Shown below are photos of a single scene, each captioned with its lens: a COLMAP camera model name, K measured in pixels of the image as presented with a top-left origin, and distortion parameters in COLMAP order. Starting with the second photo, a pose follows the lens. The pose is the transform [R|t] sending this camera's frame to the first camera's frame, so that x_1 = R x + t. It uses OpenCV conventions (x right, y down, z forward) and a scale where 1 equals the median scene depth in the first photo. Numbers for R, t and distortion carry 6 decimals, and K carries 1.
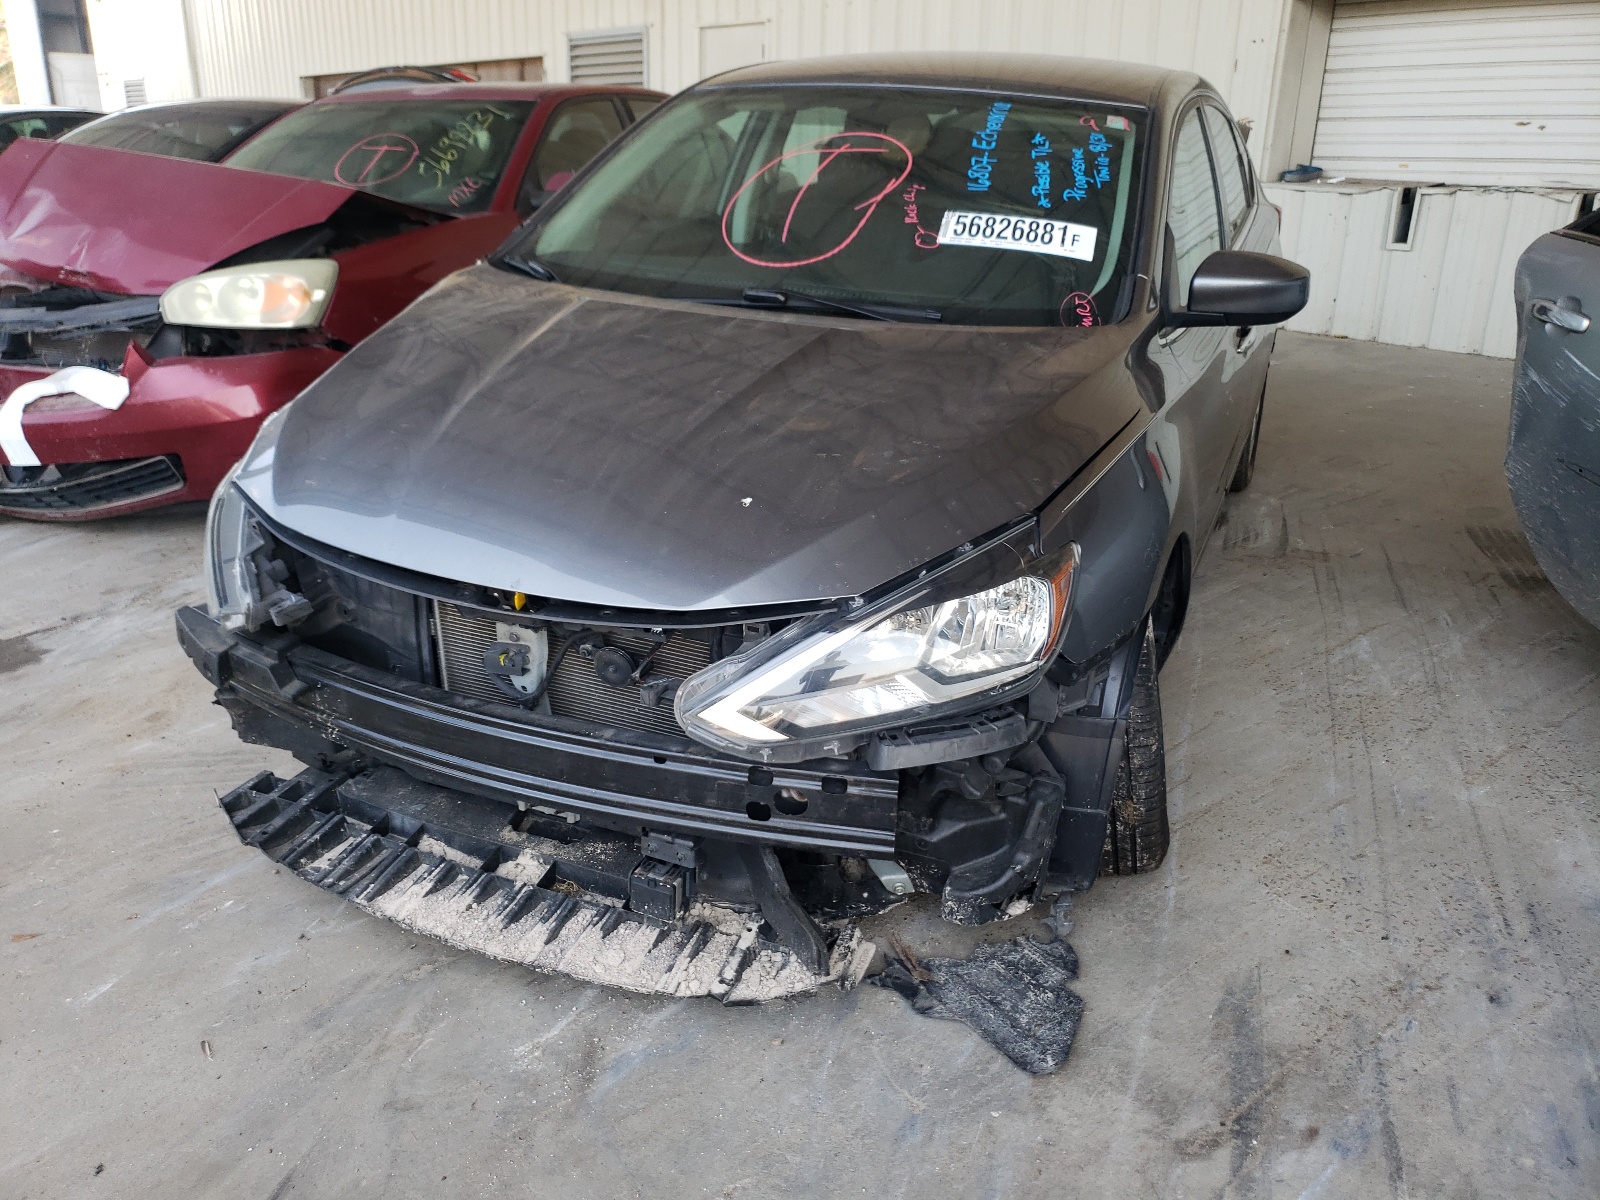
lens RADIAL K [[1312.7, 0, 800.0], [0, 1312.7, 600.0], [0, 0, 1]] dist [0.008333, 0.002644]
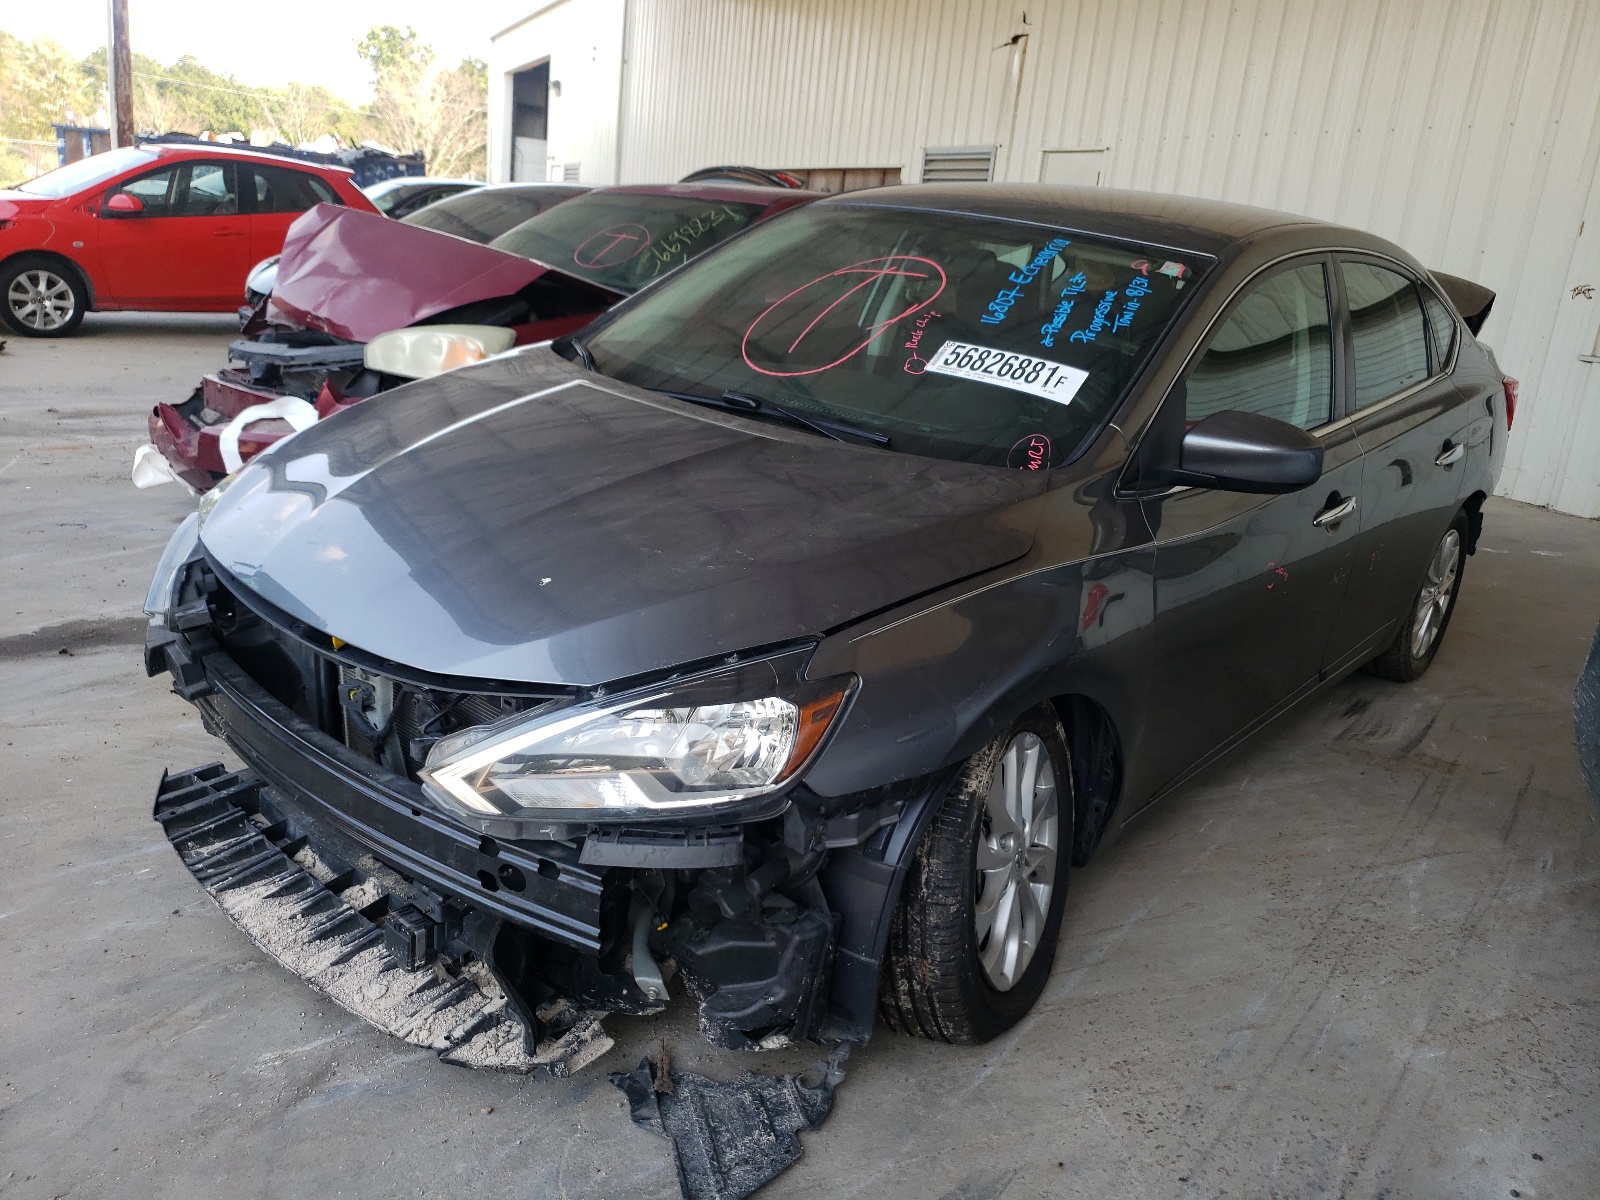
lens RADIAL K [[1313.5, 0, 800.0], [0, 1313.5, 600.0], [0, 0, 1]] dist [0.001716, 0.014389]
pose [[0.952489, 0.156930, -0.261032, 0.365904], [-0.176587, 0.982831, -0.053483, -0.035583], [0.248158, 0.097037, 0.963847, 0.037108]]
